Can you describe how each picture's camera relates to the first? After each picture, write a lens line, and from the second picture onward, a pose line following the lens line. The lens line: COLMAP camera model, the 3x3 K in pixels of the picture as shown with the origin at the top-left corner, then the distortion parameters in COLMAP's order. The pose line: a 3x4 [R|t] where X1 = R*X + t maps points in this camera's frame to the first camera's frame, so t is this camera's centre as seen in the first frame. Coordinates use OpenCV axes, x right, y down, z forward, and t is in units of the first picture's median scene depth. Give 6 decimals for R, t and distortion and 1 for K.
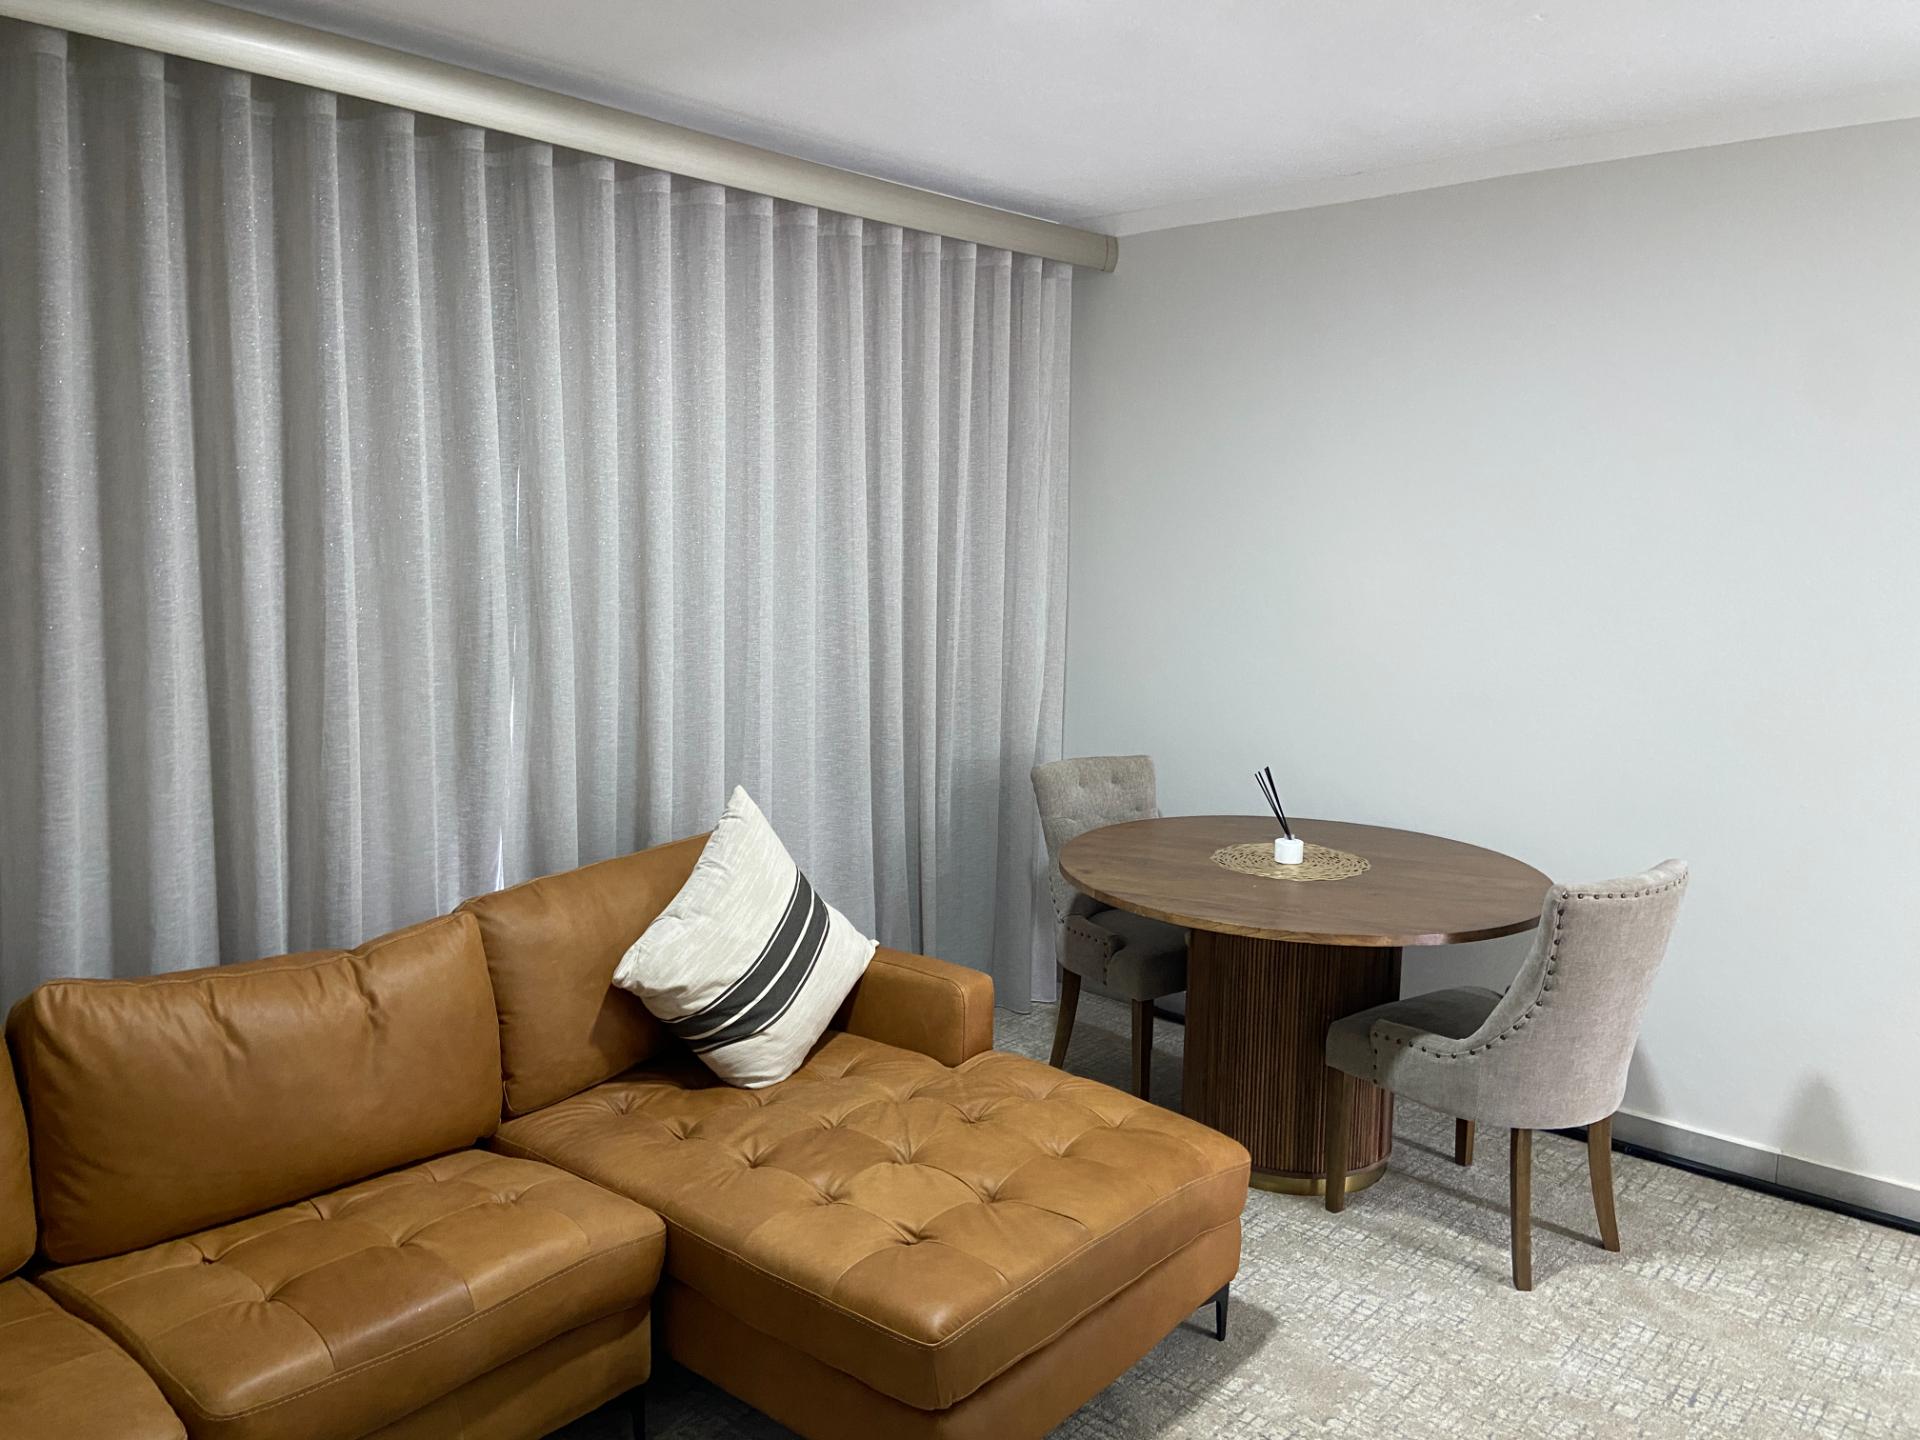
lens RADIAL K [[1448.7, 0, 960.0], [0, 1448.7, 720.0], [0, 0, 1]] dist [0.141257, -0.168611]
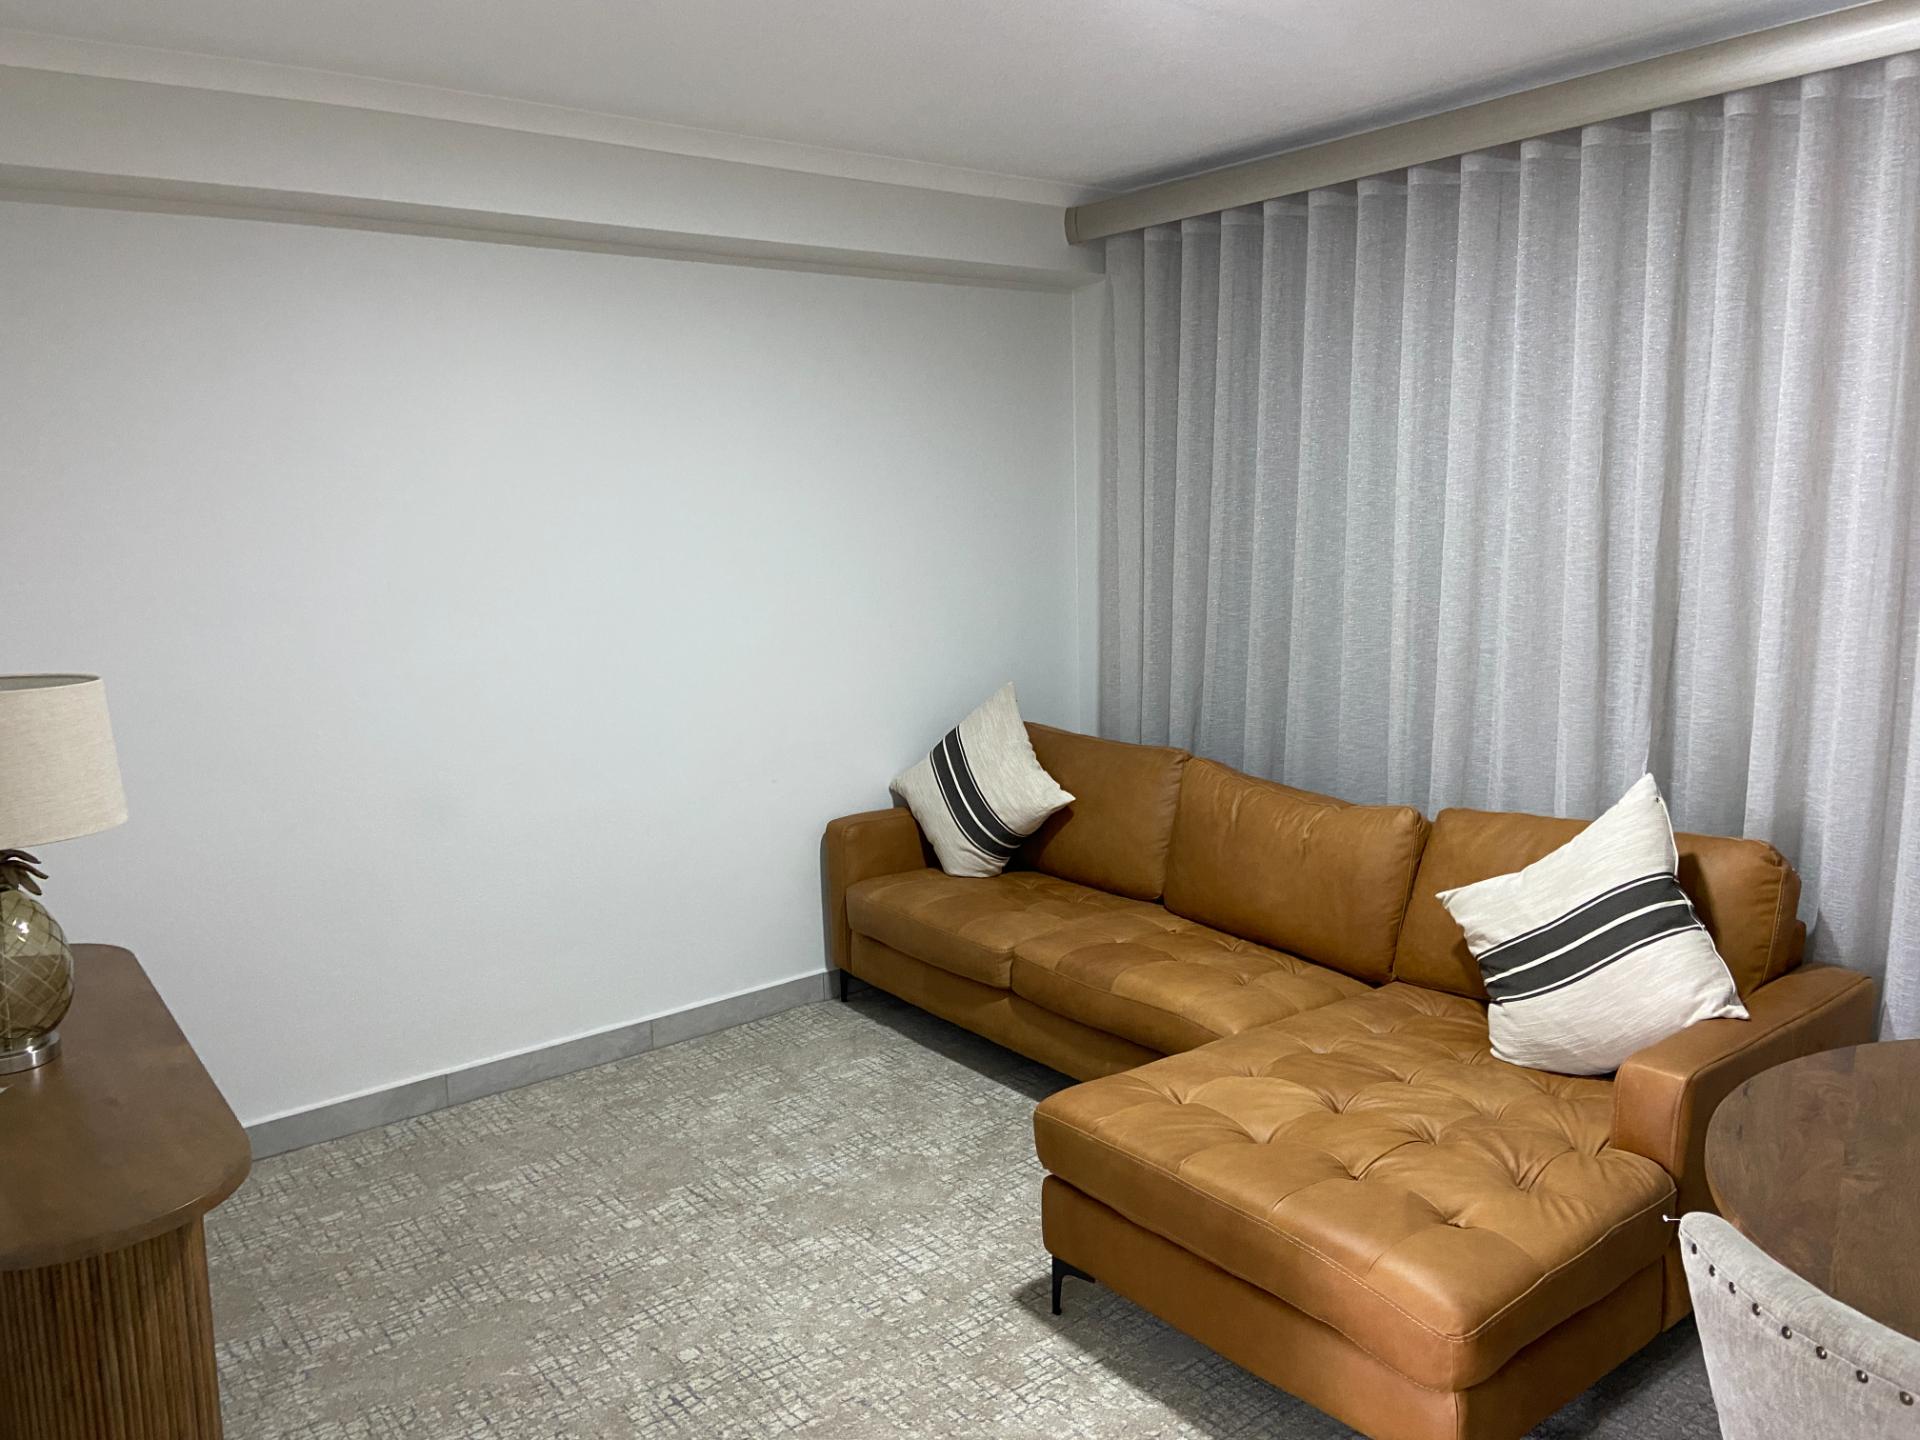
lens RADIAL K [[1448.7, 0, 960.0], [0, 1448.7, 720.0], [0, 0, 1]] dist [0.141257, -0.168611]
pose [[-0.199119, 0.125470, -0.971910, 0.886318], [-0.150146, 0.976154, 0.156779, -0.074011], [0.968405, 0.177147, -0.175532, 0.801304]]
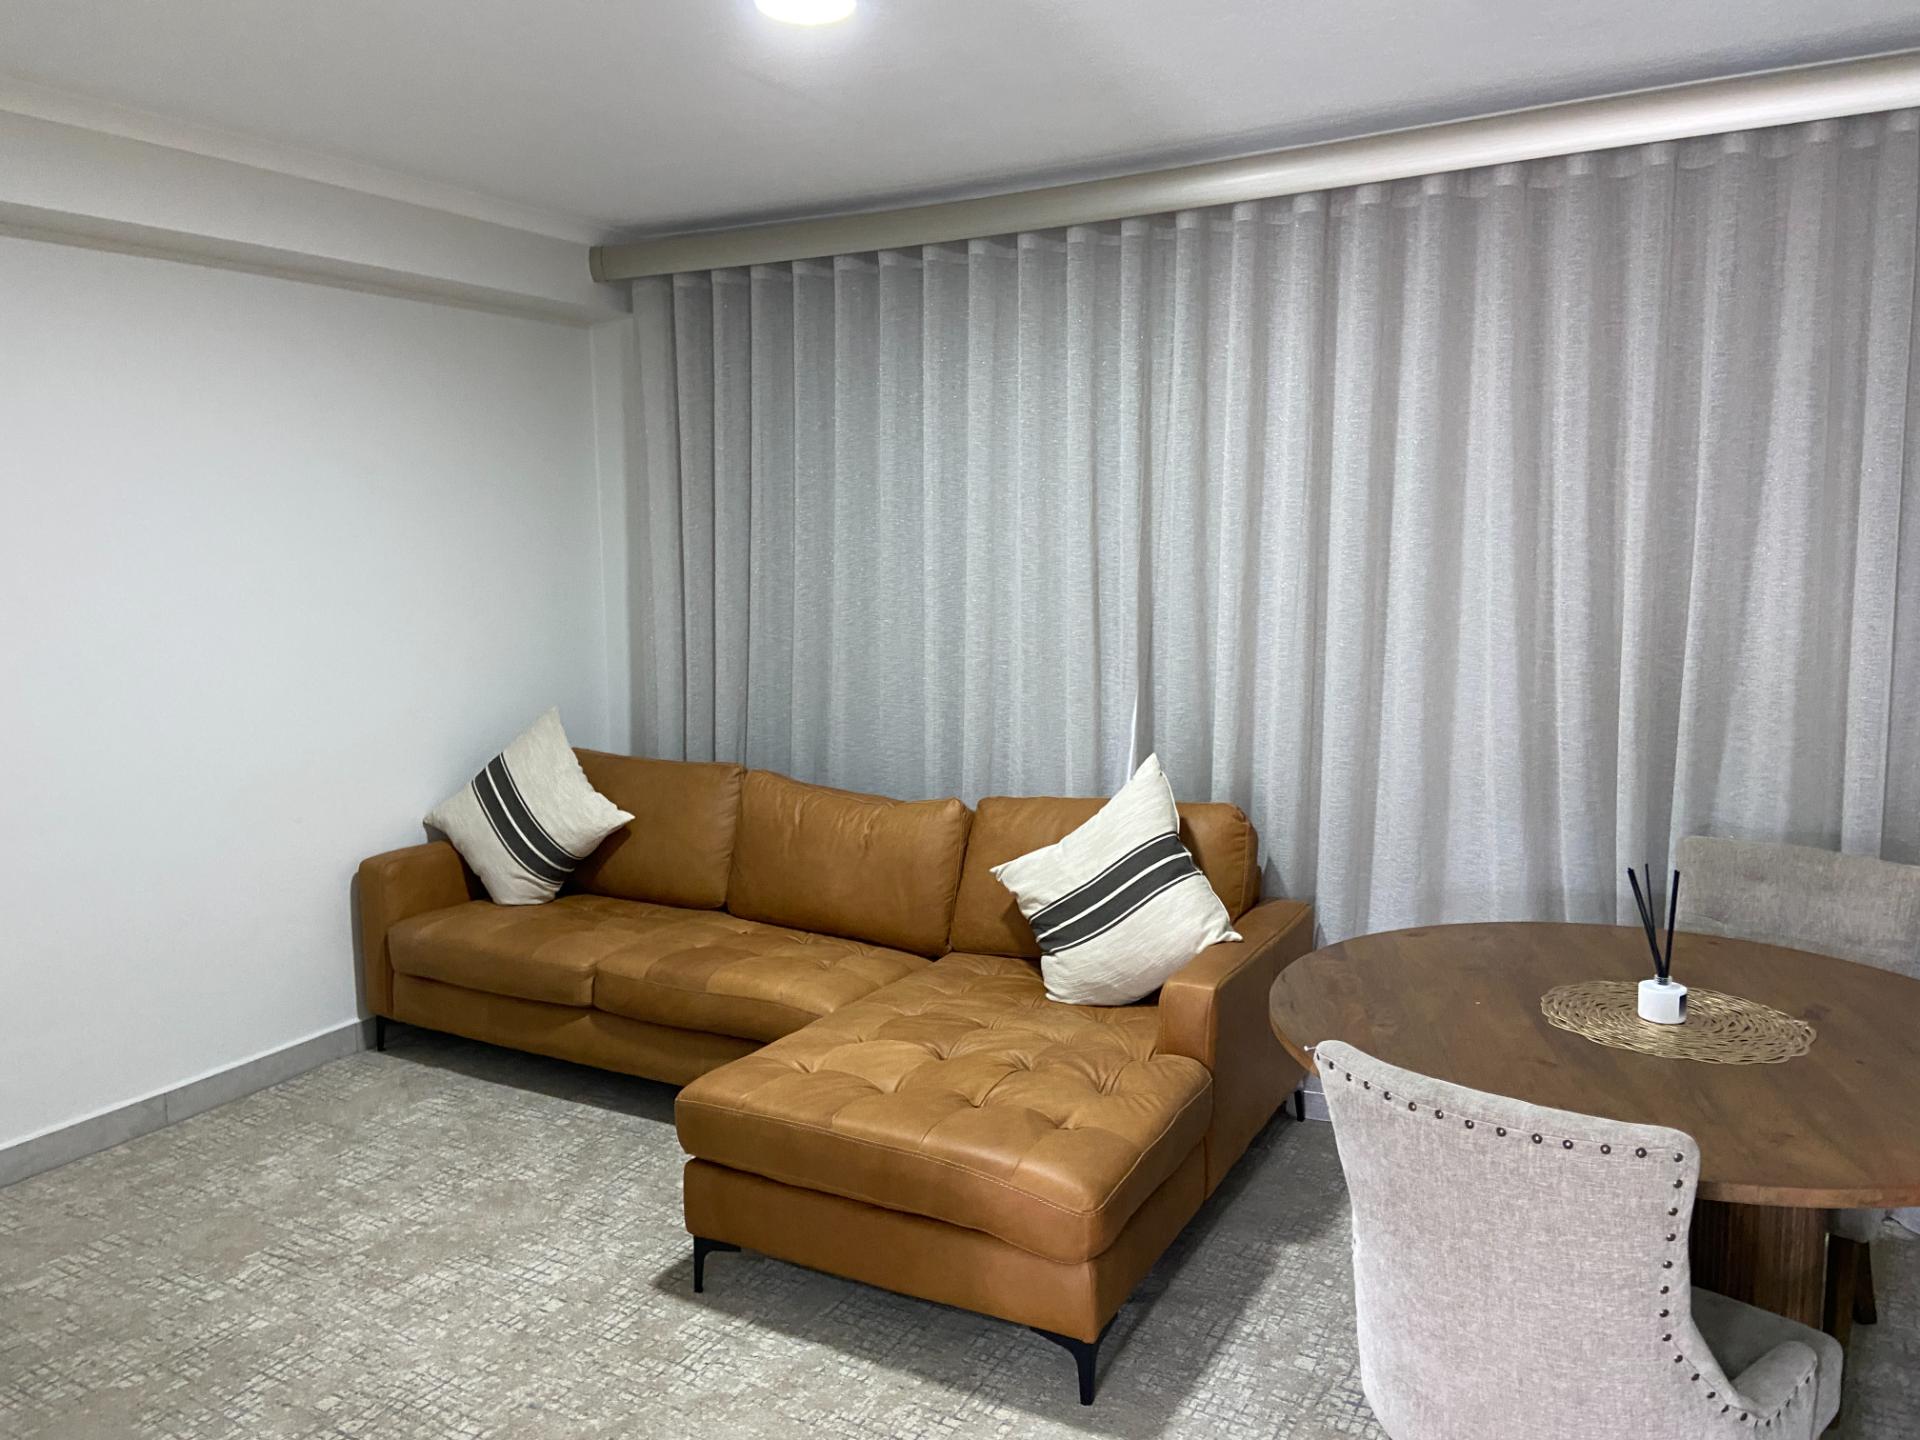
lens RADIAL K [[1446.8, 0, 942.4], [0, 1446.8, 711.4], [0, 0, 1]] dist [0.142444, -0.176715]
pose [[0.189029, 0.090825, -0.977762, 0.971790], [-0.151808, 0.986446, 0.062283, -0.035568], [0.970166, 0.136659, 0.200254, 0.666891]]
